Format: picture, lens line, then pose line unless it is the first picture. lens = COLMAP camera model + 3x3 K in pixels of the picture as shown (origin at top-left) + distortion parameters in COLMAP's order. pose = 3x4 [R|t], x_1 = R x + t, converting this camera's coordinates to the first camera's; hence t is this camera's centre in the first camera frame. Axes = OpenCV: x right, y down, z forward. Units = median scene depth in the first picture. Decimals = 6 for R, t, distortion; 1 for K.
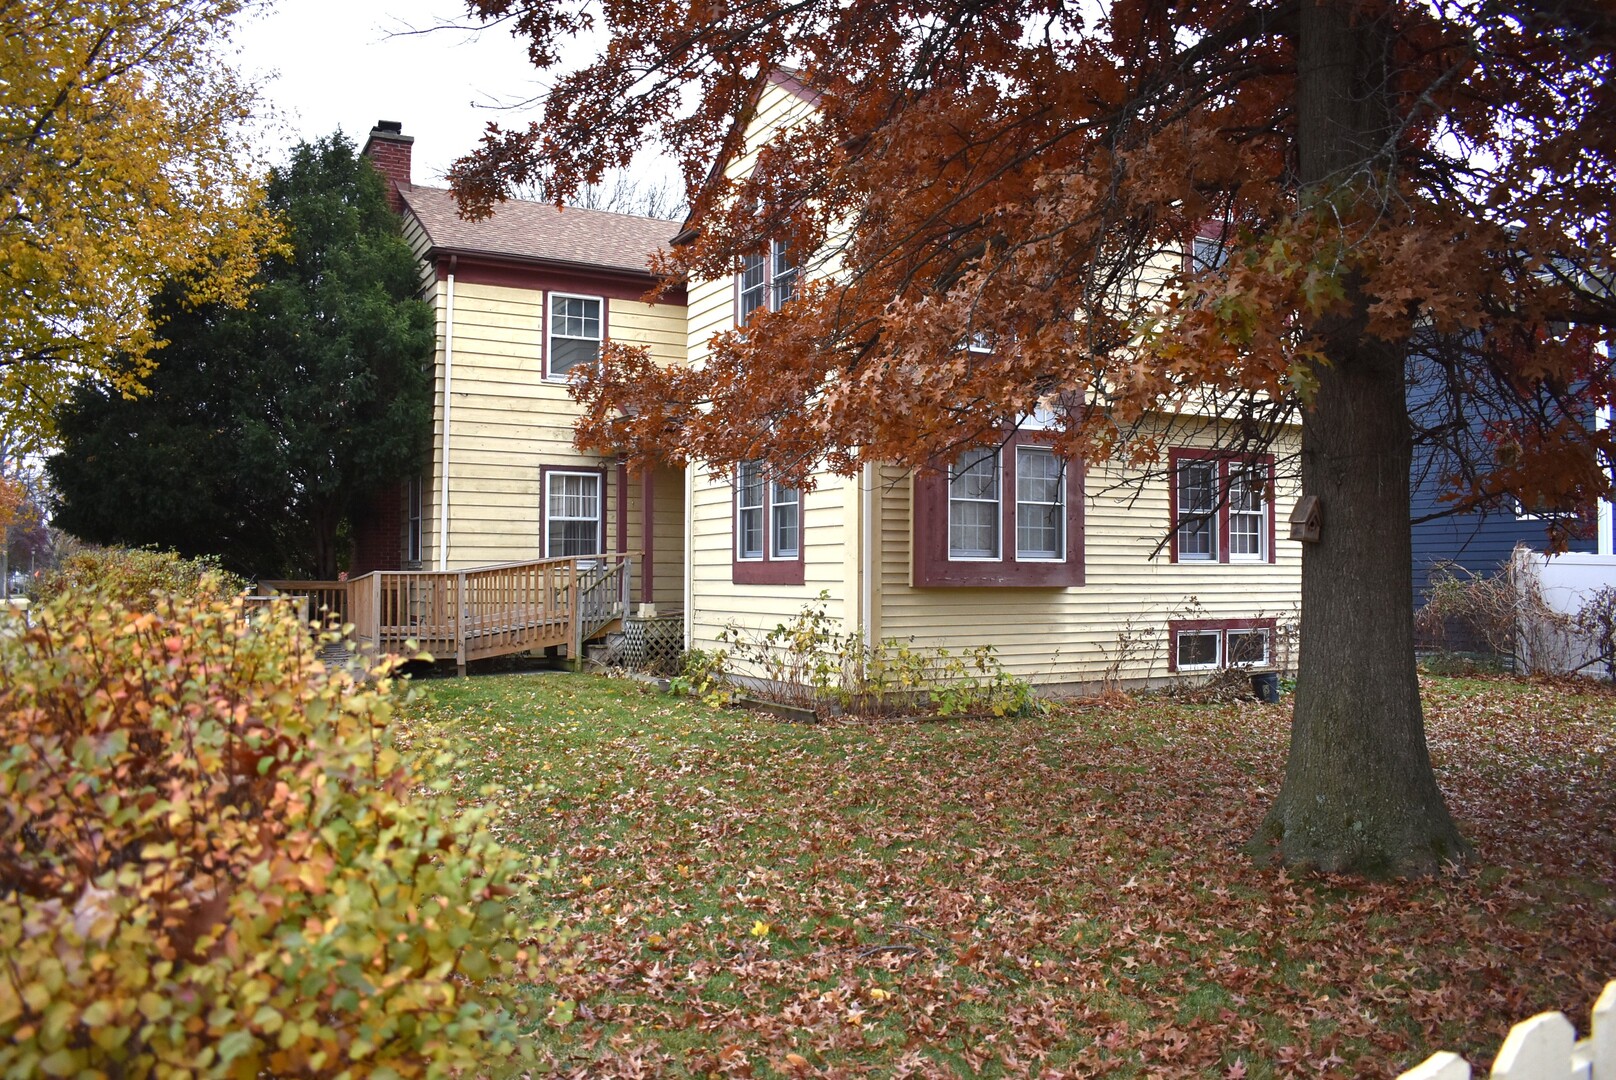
lens RADIAL K [[1260.7, 0, 803.0], [0, 1260.7, 538.7], [0, 0, 1]] dist [-0.086740, 0.004131]
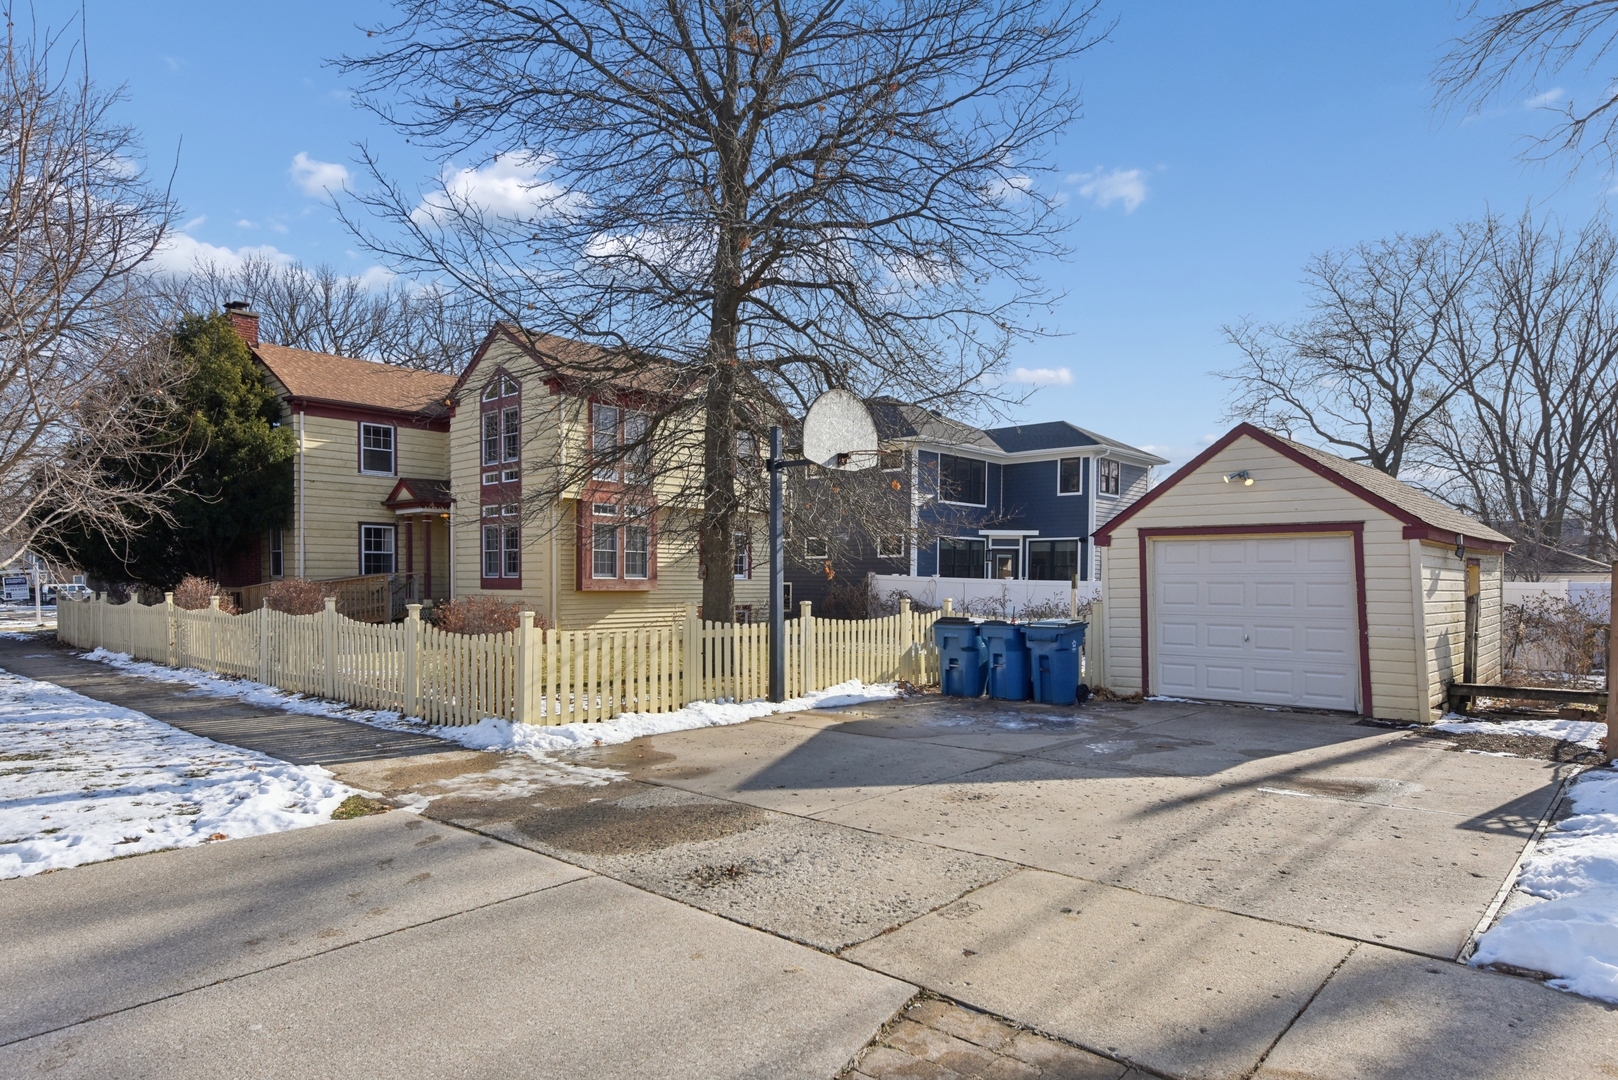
lens RADIAL K [[971.9, 0, 810.6], [0, 971.9, 608.6], [0, 0, 1]] dist [0.001297, 0.000355]
pose [[0.944104, -0.008972, 0.329525, -0.061420], [-0.010957, 0.998223, 0.058570, -0.024265], [-0.329465, -0.058907, 0.942328, -0.519247]]
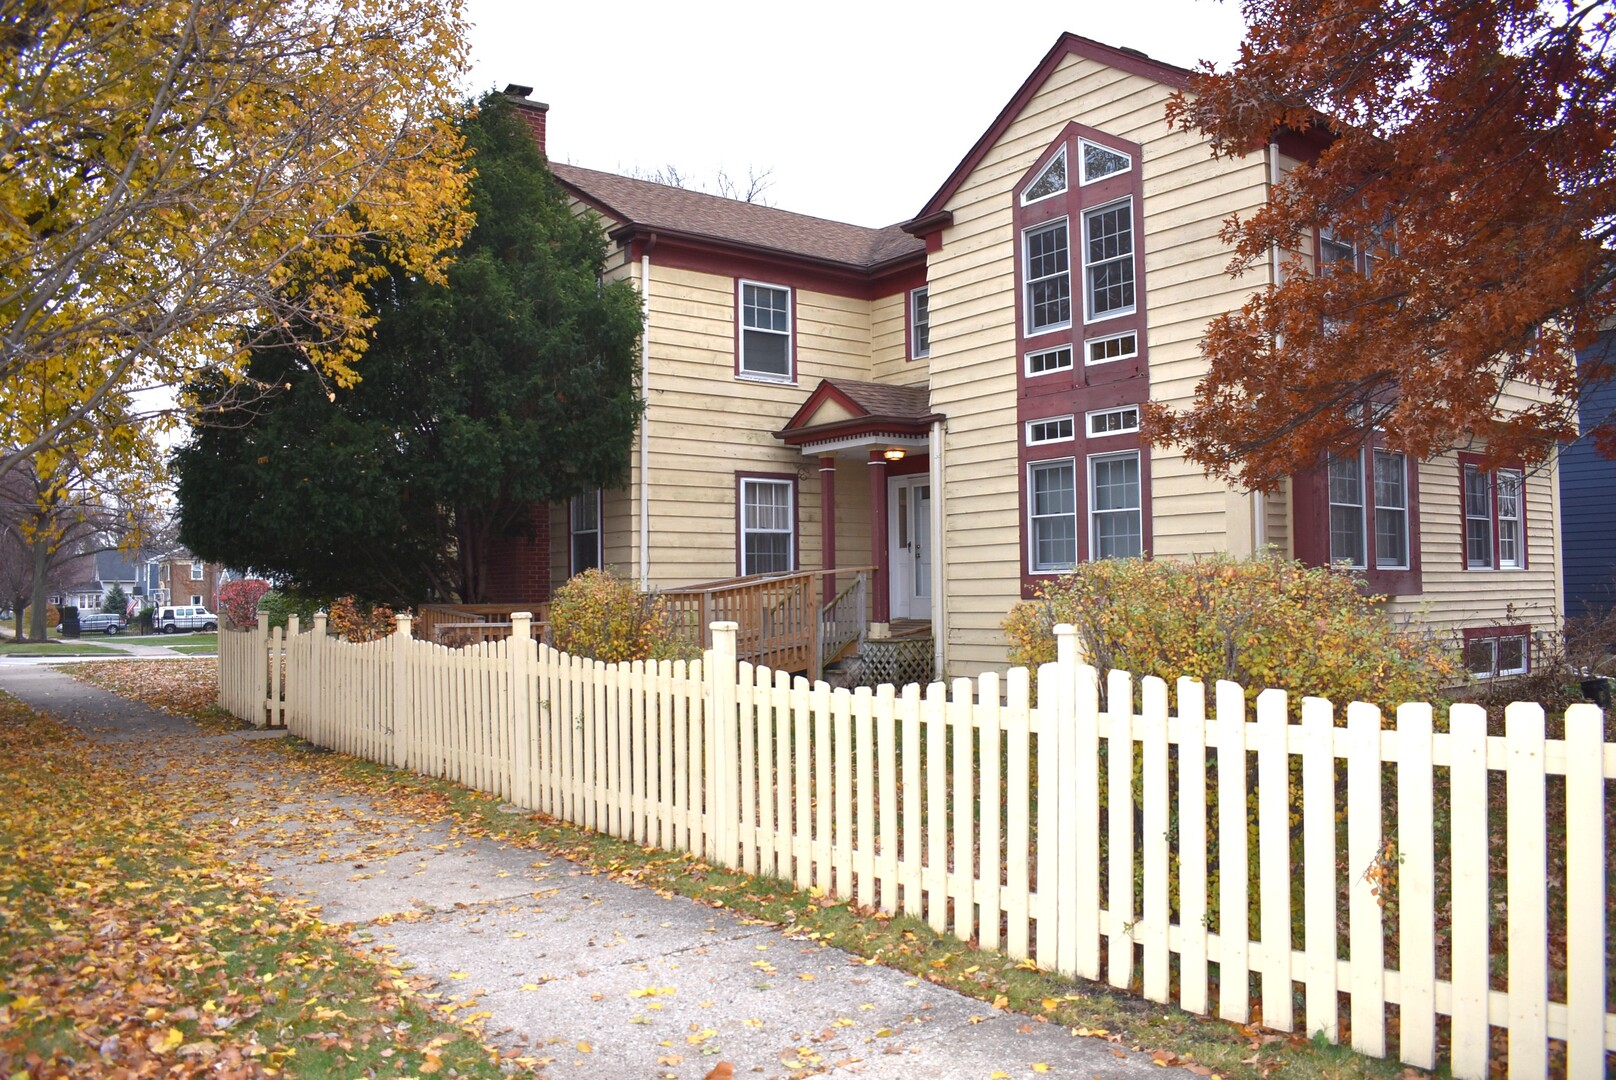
lens RADIAL K [[1260.7, 0, 807.1], [0, 1260.7, 543.4], [0, 0, 1]] dist [-0.086740, 0.004131]
pose [[0.987821, -0.008194, 0.155381, -0.305480], [0.009770, 0.999908, -0.009387, 0.002013], [-0.155289, 0.010791, 0.987810, 0.104006]]
